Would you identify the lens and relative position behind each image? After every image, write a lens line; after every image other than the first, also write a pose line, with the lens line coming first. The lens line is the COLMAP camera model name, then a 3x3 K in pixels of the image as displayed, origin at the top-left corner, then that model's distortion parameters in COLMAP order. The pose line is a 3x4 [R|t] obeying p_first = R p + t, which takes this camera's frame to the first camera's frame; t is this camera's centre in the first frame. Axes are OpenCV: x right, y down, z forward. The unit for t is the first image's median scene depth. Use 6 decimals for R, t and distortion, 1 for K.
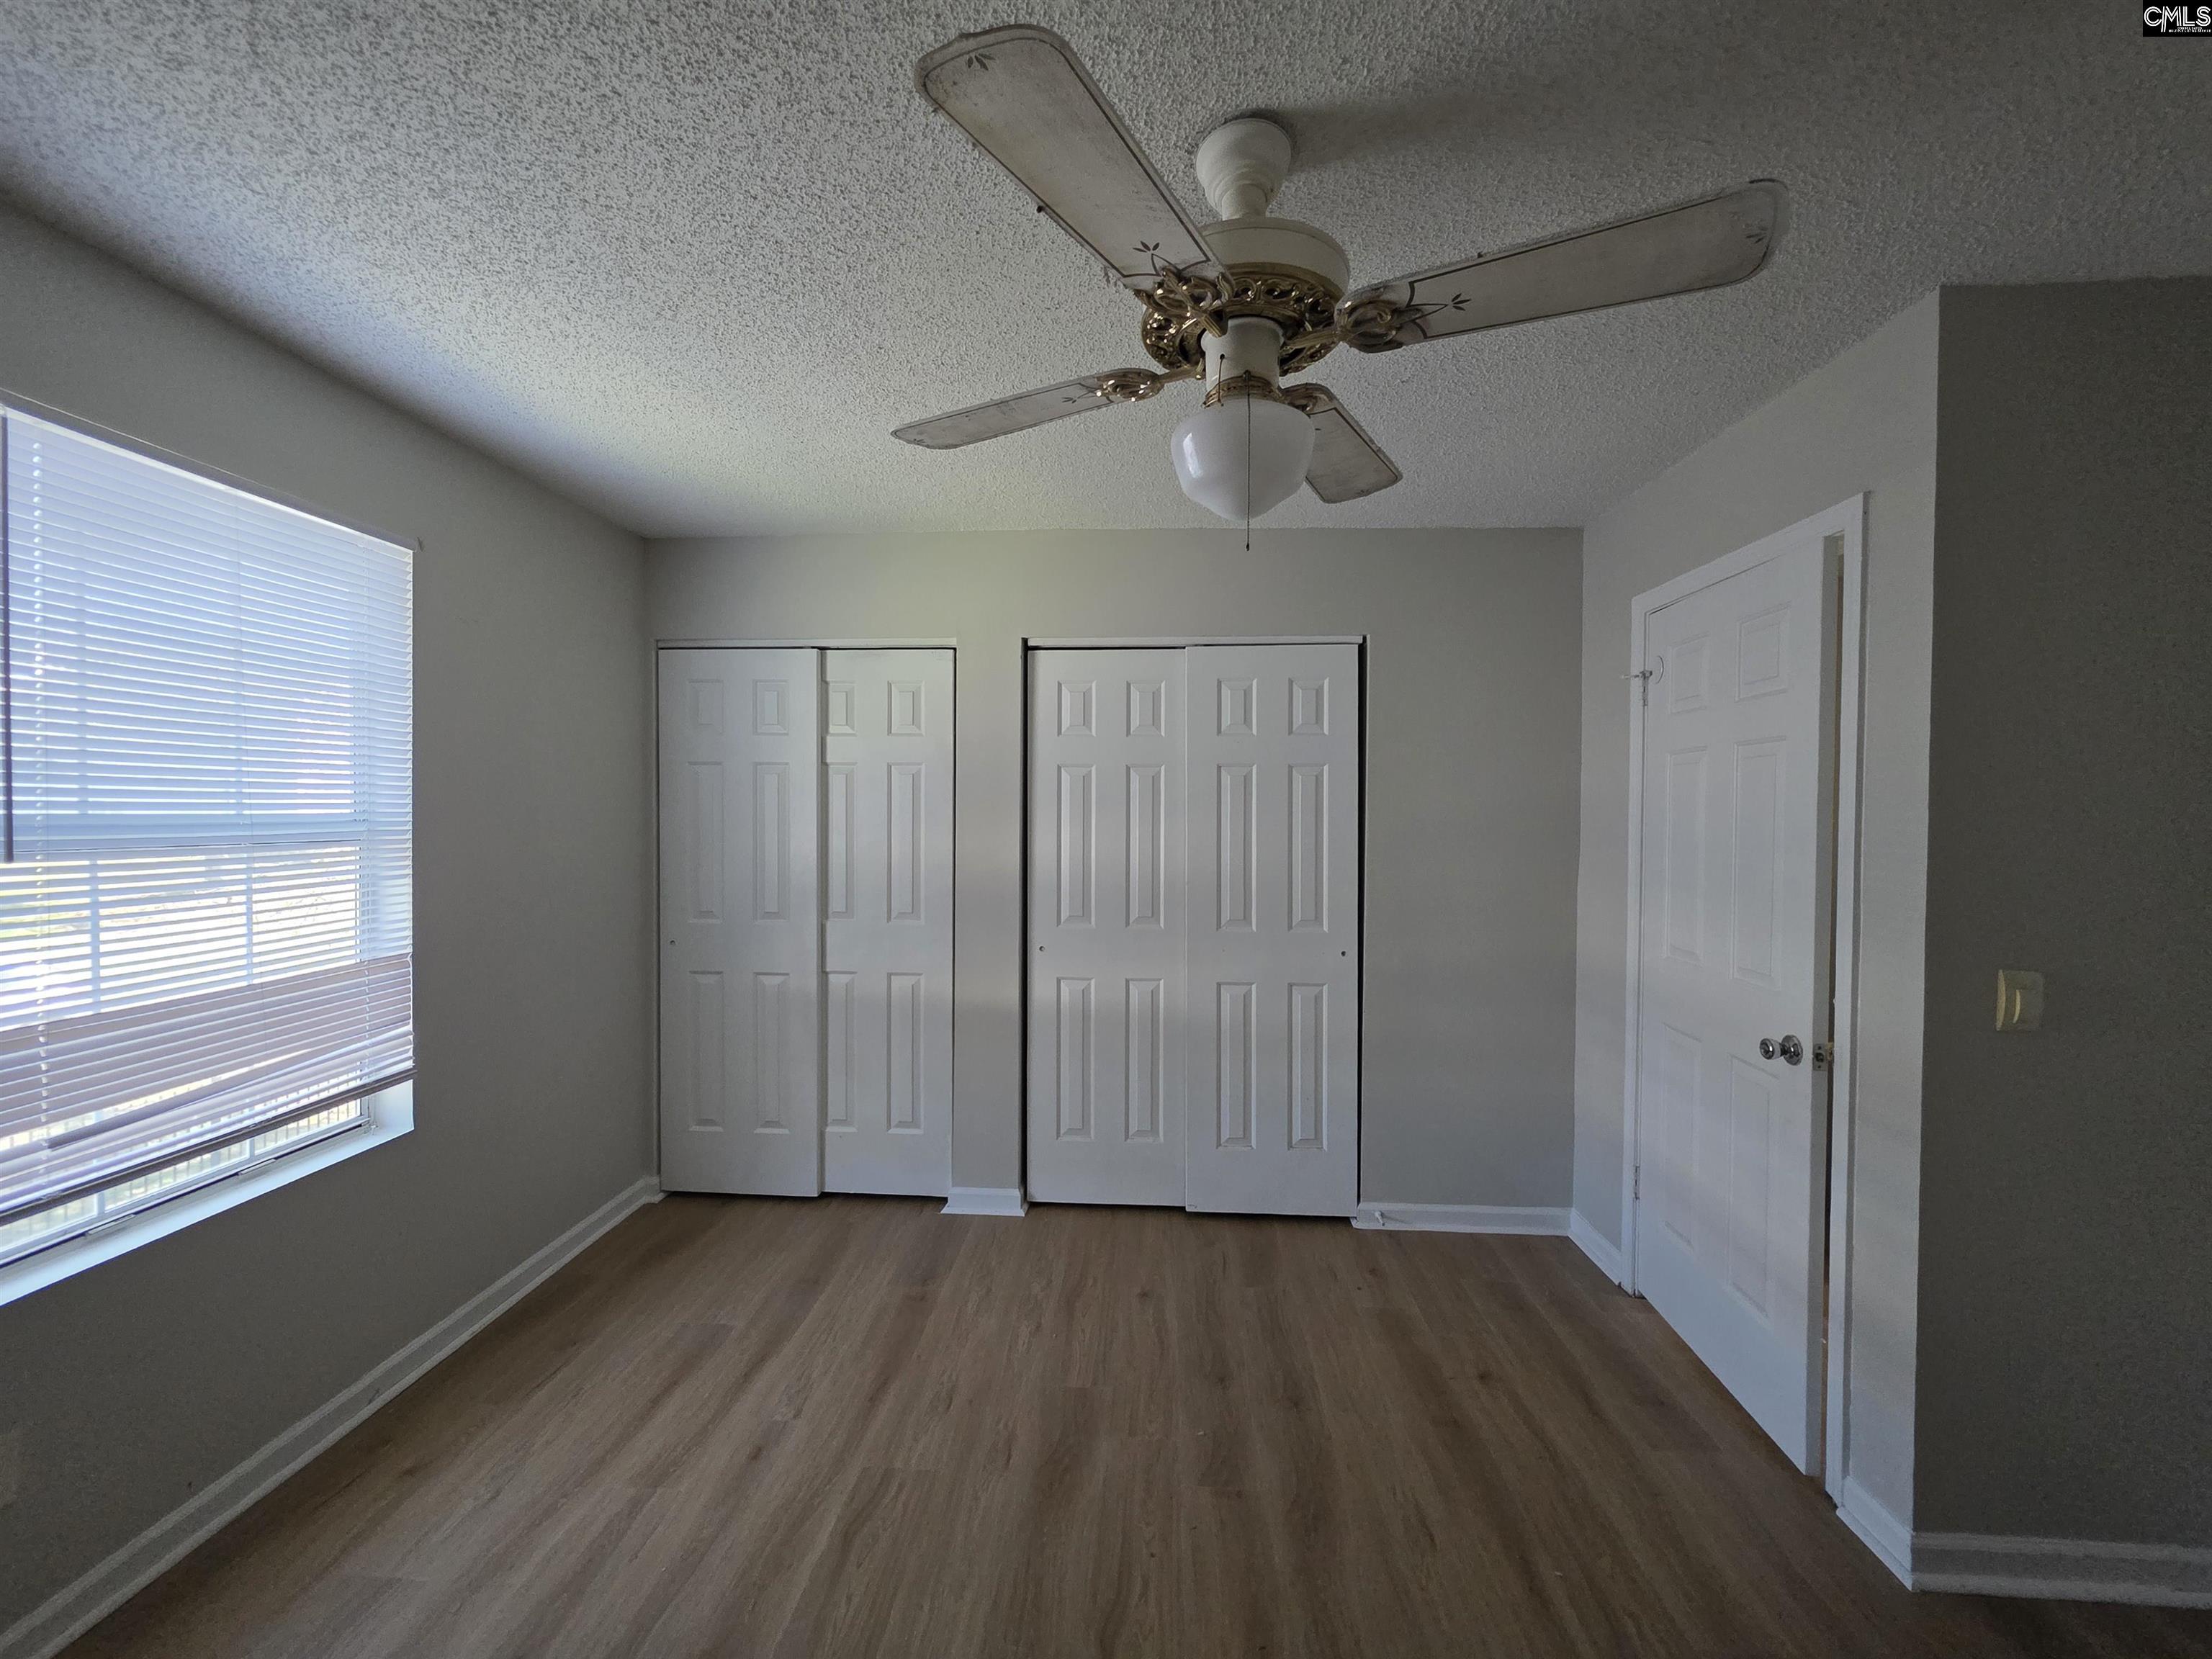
lens RADIAL K [[891.1, 0, 1100.9], [0, 891.1, 826.3], [0, 0, 1]] dist [0.001479, 0.000310]
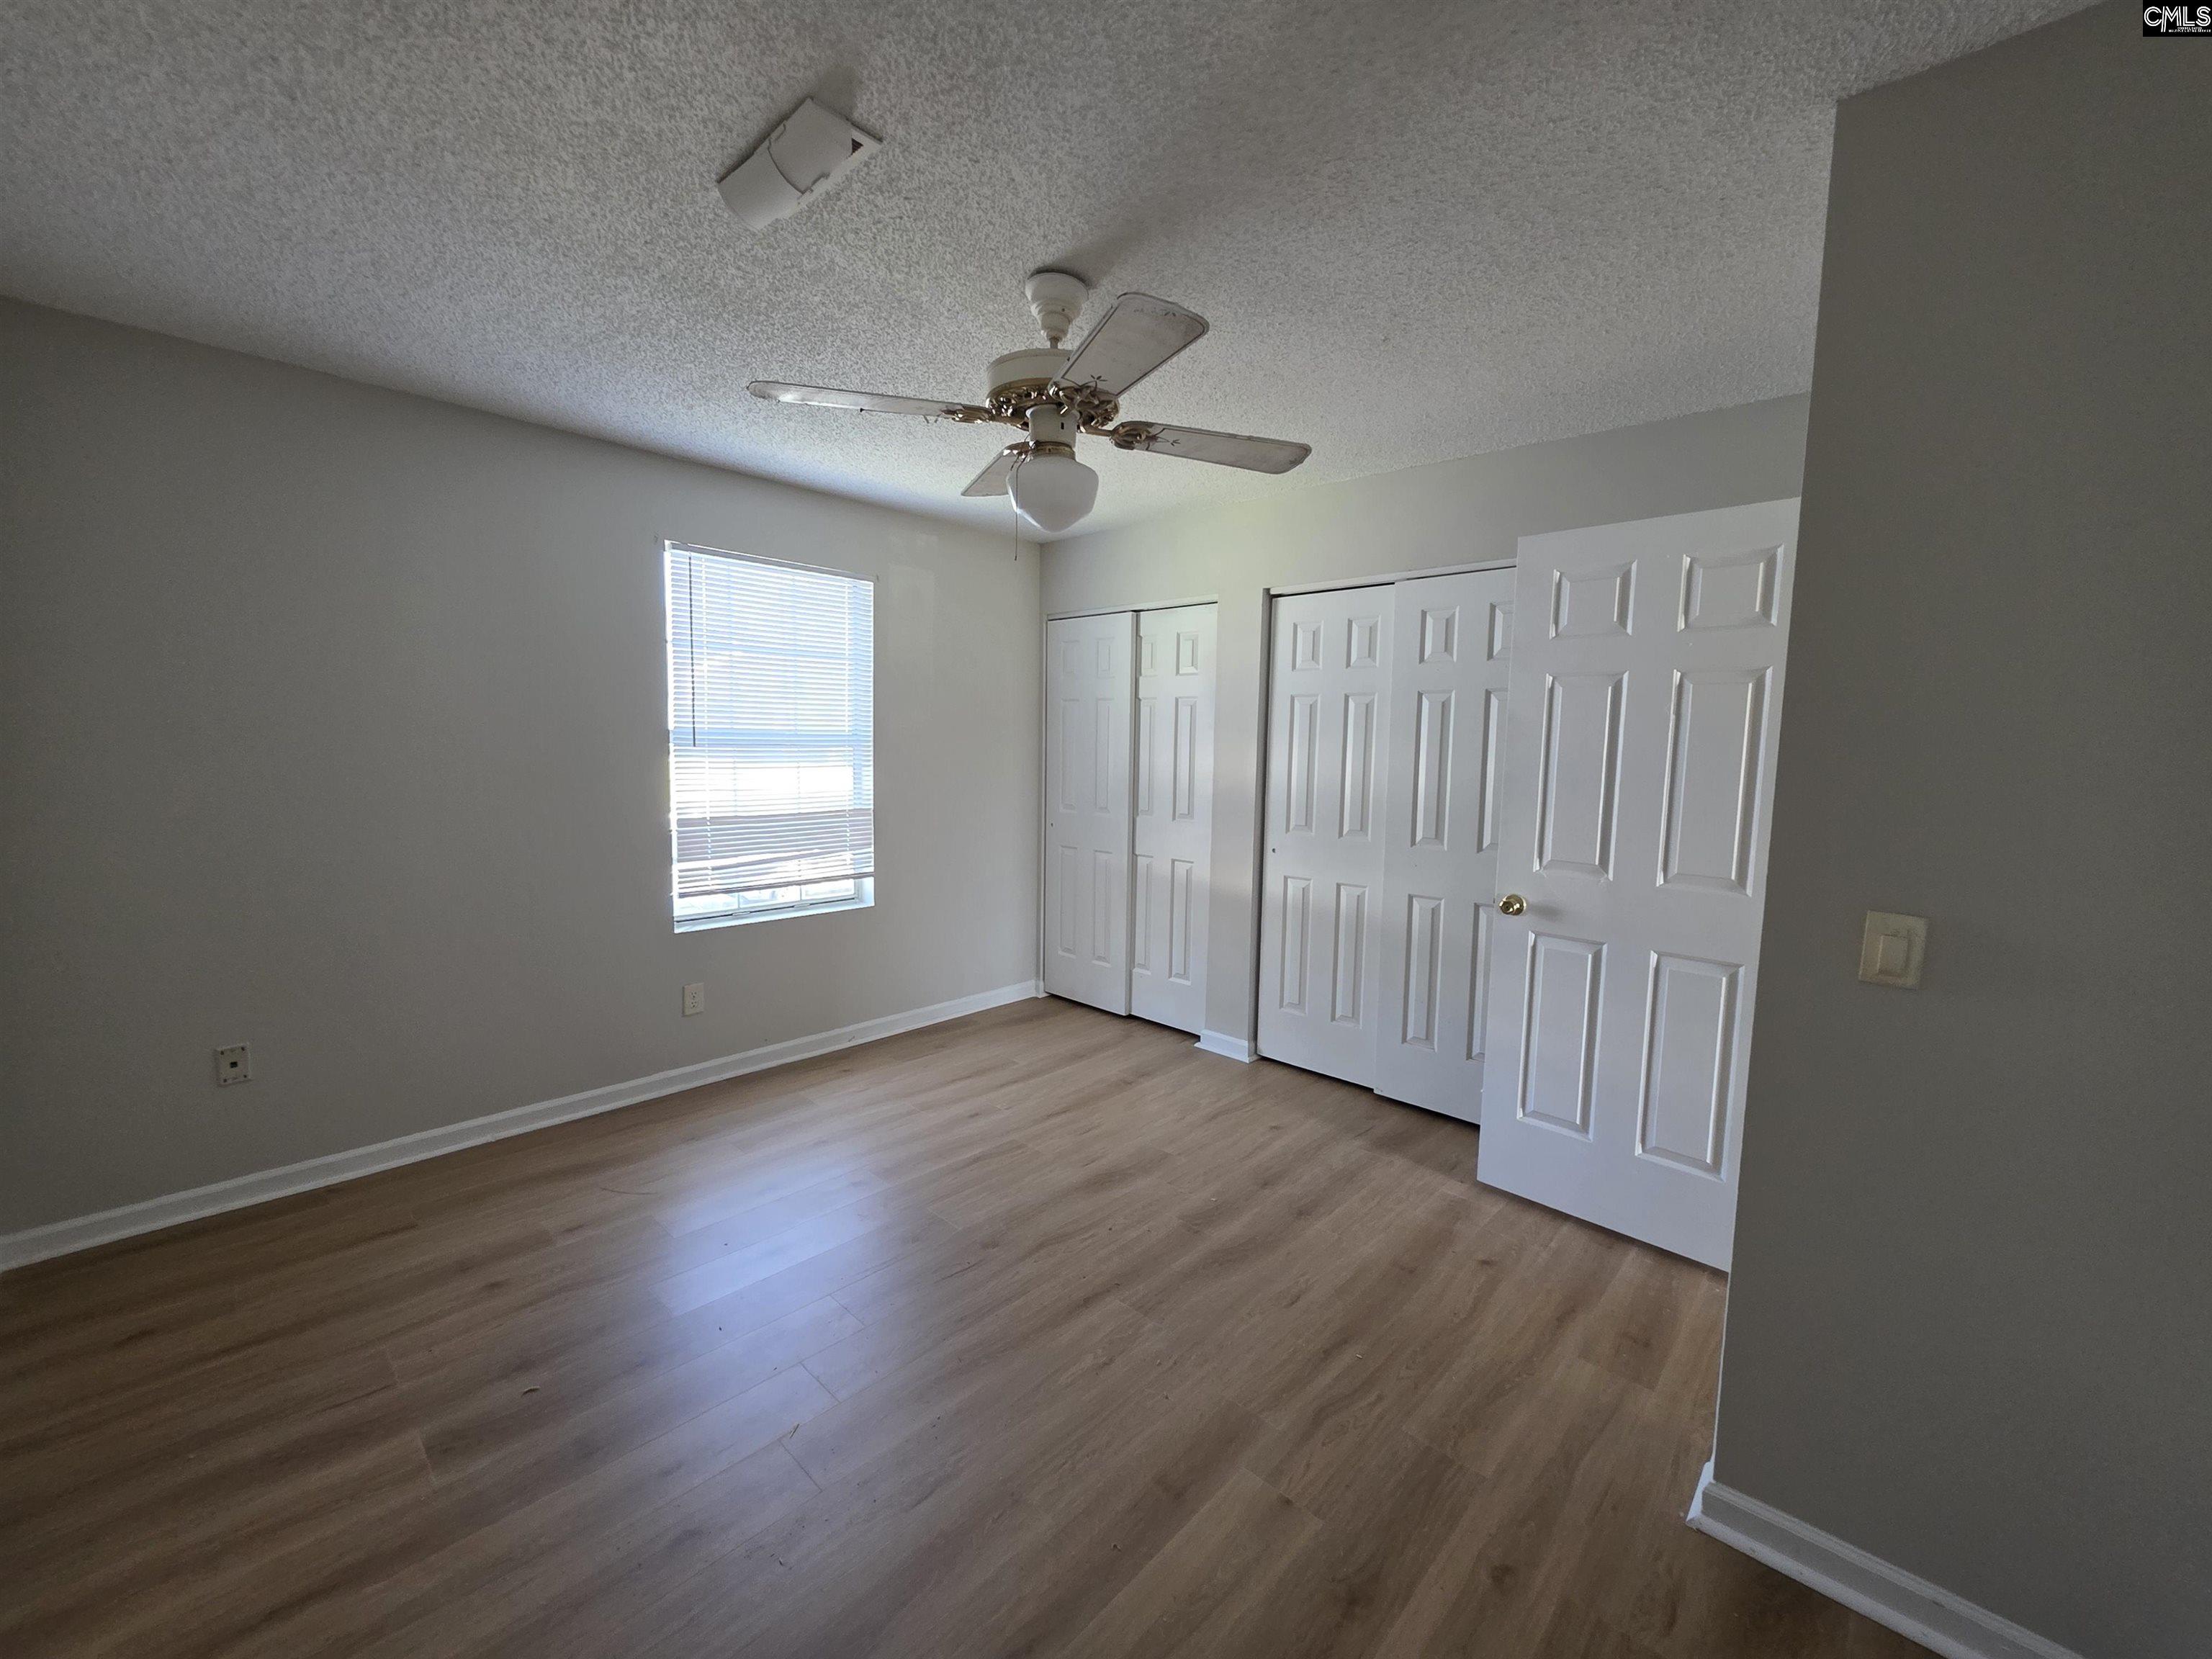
lens RADIAL K [[891.1, 0, 1100.9], [0, 891.1, 826.3], [0, 0, 1]] dist [0.001479, 0.000310]
pose [[0.767281, 0.069662, -0.637516, 0.526905], [-0.024250, 0.996523, 0.079705, 0.015785], [0.640852, -0.045697, 0.766303, -0.066807]]
